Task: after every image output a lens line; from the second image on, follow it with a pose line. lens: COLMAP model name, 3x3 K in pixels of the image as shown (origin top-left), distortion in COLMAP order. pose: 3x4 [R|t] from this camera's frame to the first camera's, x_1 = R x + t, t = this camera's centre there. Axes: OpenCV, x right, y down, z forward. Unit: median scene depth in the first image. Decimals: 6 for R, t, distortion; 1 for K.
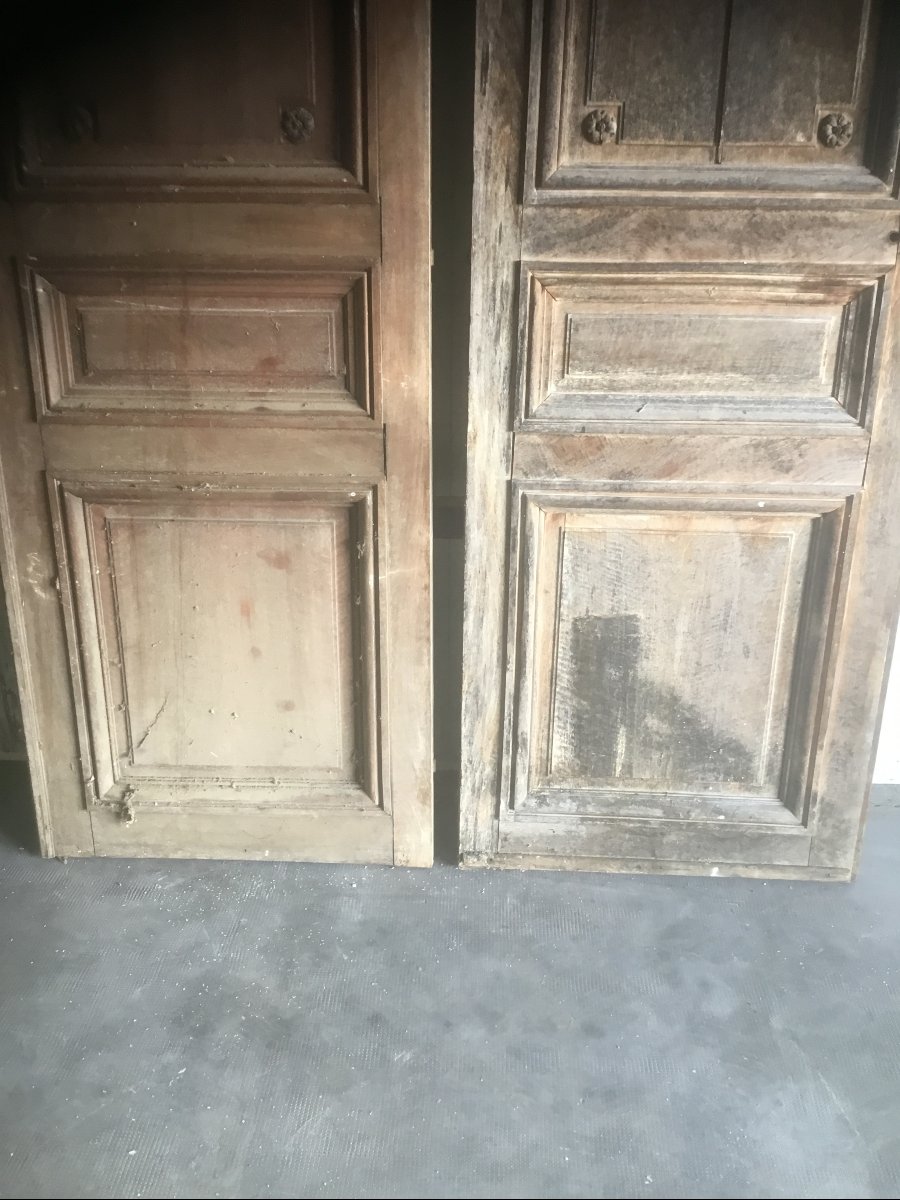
lens RADIAL K [[1070.6, 0, 439.5], [0, 1070.6, 614.3], [0, 0, 1]] dist [0.112648, -0.197965]
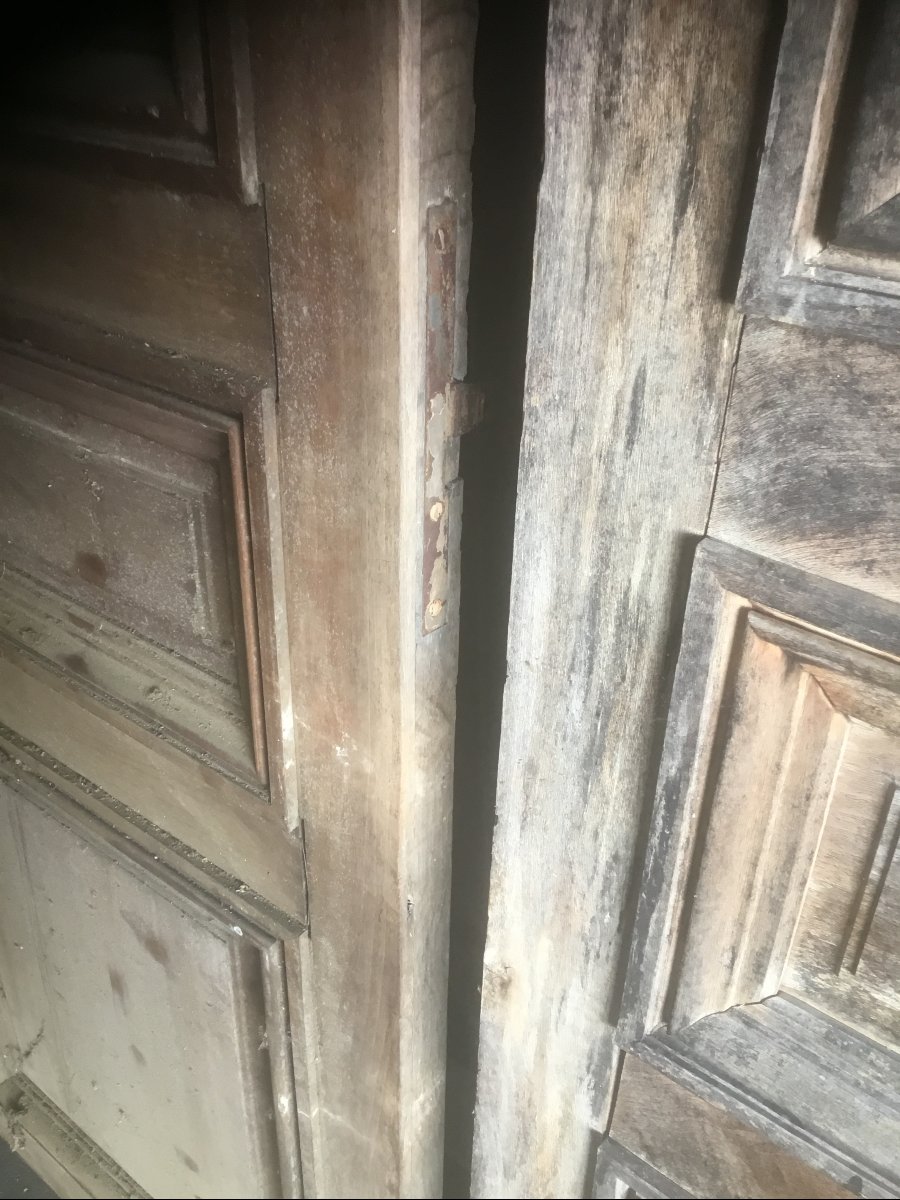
lens RADIAL K [[1070.6, 0, 446.4], [0, 1070.6, 604.2], [0, 0, 1]] dist [0.112648, -0.197965]
pose [[0.809605, 0.308266, -0.499512, 0.142654], [-0.212731, 0.947234, 0.239778, -0.344368], [0.547070, -0.087864, 0.832463, 0.757111]]
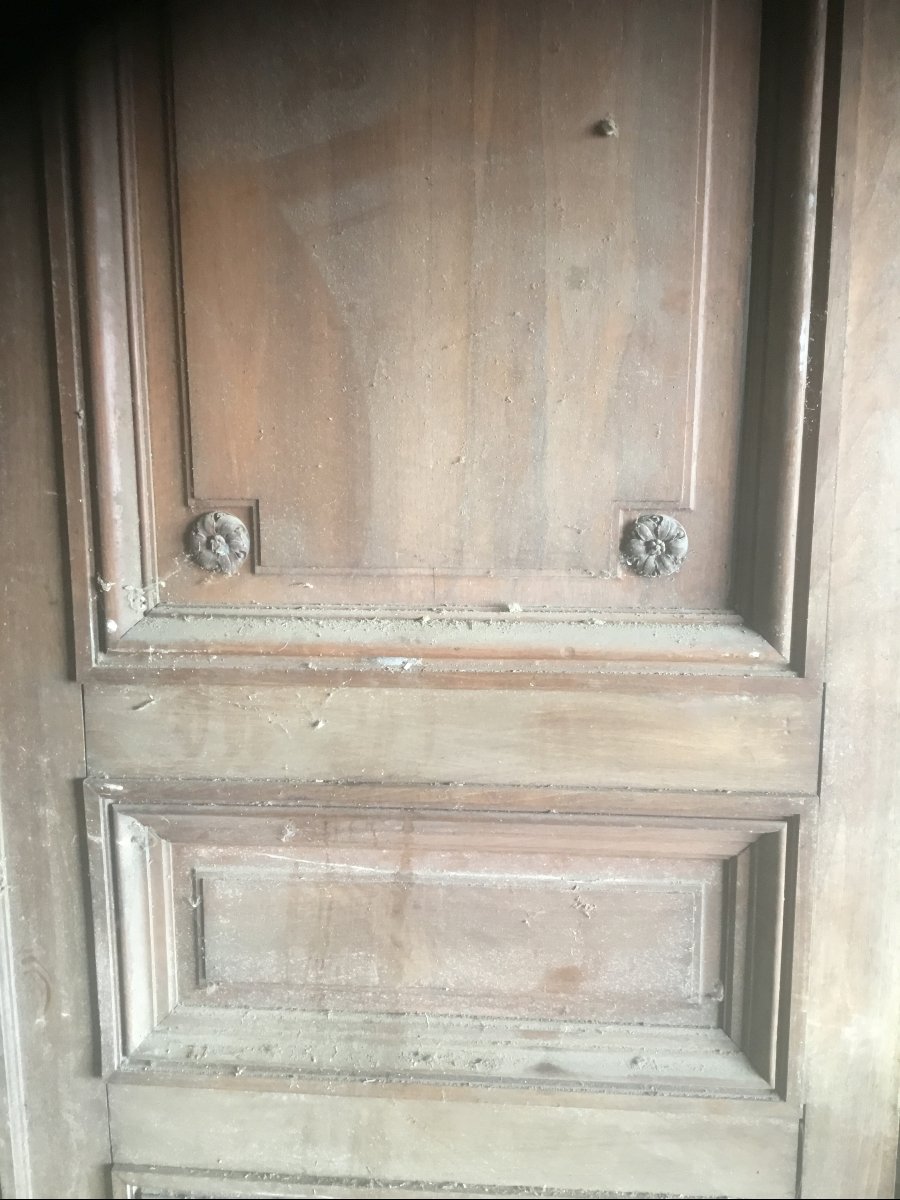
lens RADIAL K [[1070.6, 0, 439.5], [0, 1070.6, 607.8], [0, 0, 1]] dist [0.112648, -0.197965]
pose [[0.999012, 0.000015, -0.044449, -0.196897], [-0.007598, 0.985337, -0.170449, -0.319405], [0.043795, 0.170618, 0.984364, 0.485472]]
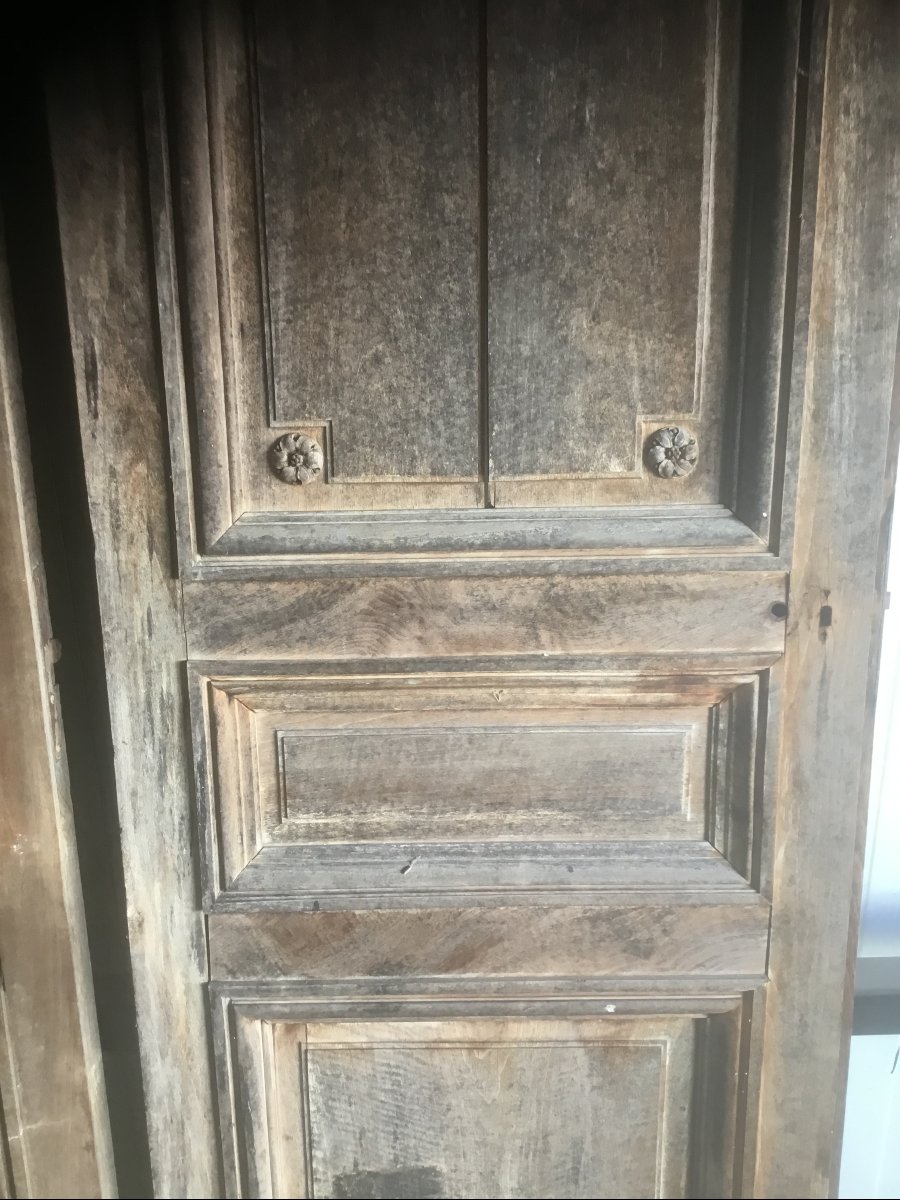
lens RADIAL K [[1070.6, 0, 438.5], [0, 1070.6, 611.4], [0, 0, 1]] dist [0.112648, -0.197965]
pose [[0.998266, -0.041579, 0.041663, 0.186894], [0.045469, 0.994221, -0.097247, -0.279122], [-0.037379, 0.098973, 0.994388, 0.369372]]
